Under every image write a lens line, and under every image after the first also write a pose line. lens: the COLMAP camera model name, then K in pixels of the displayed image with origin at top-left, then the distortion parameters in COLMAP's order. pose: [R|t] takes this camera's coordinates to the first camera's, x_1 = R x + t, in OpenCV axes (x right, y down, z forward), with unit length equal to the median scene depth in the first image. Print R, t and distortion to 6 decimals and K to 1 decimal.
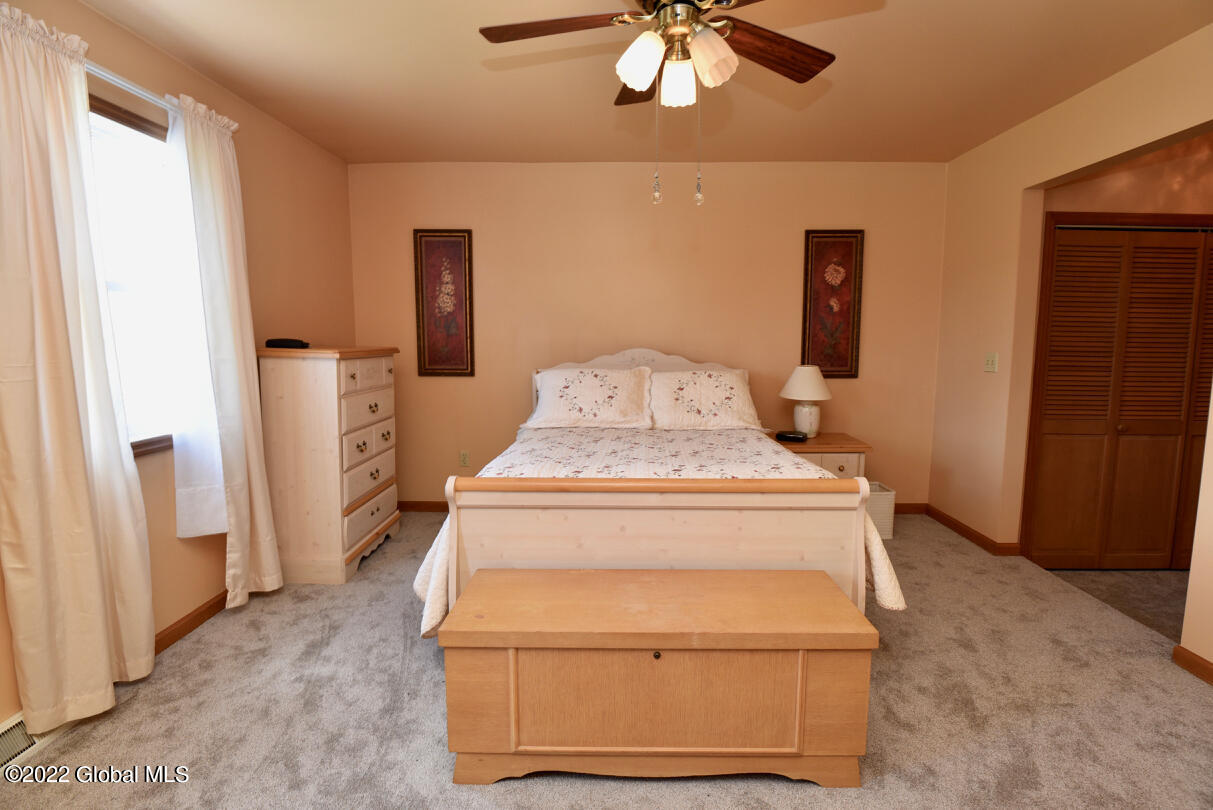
lens RADIAL K [[595.2, 0, 607.6], [0, 595.2, 406.6], [0, 0, 1]] dist [-0.031666, -0.002512]
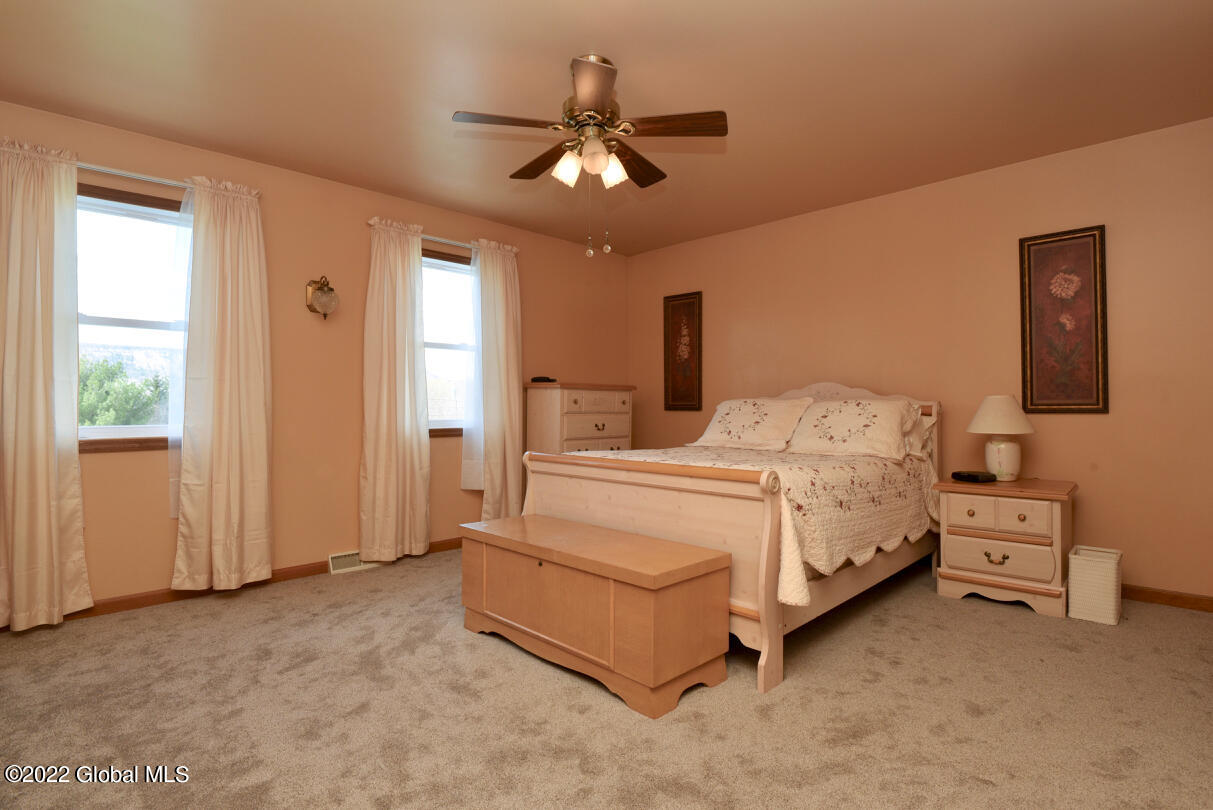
lens RADIAL K [[595.2, 0, 605.6], [0, 595.2, 404.0], [0, 0, 1]] dist [-0.031666, -0.002512]
pose [[0.714822, -0.005864, -0.699282, 0.585663], [-0.081608, 0.992433, -0.091744, 0.075335], [0.694528, 0.122647, 0.708935, 0.019442]]
